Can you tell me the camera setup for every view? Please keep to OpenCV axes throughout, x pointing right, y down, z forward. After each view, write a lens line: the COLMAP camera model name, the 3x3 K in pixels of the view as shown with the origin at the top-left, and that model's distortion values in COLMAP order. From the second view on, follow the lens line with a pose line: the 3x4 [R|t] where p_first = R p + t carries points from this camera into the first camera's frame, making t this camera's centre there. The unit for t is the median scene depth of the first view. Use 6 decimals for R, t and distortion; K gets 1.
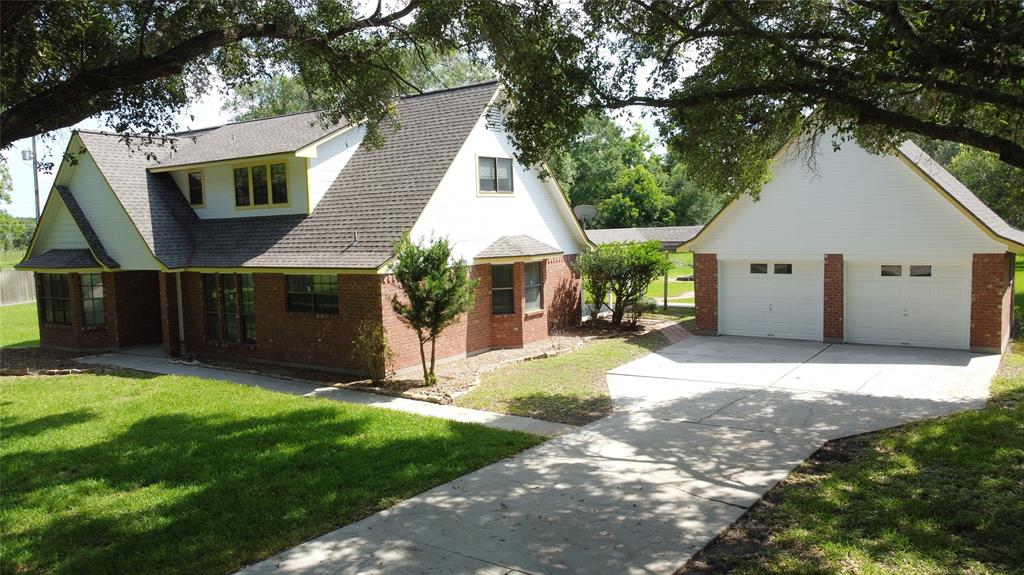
lens RADIAL K [[719.9, 0, 511.5], [0, 719.9, 290.1], [0, 0, 1]] dist [0.001943, 0.000173]
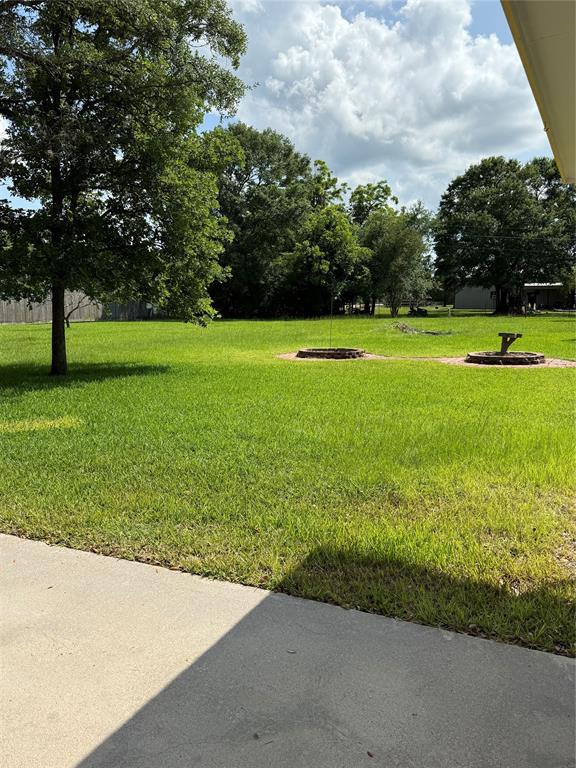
lens RADIAL K [[634.4, 0, 289.9], [0, 634.4, 385.4], [0, 0, 1]] dist [0.010084, -0.011496]
pose [[0.985501, -0.003248, 0.169636, 0.015162], [-0.004962, 0.998837, 0.047955, -0.009984], [-0.169594, -0.048102, 0.984339, 0.319036]]
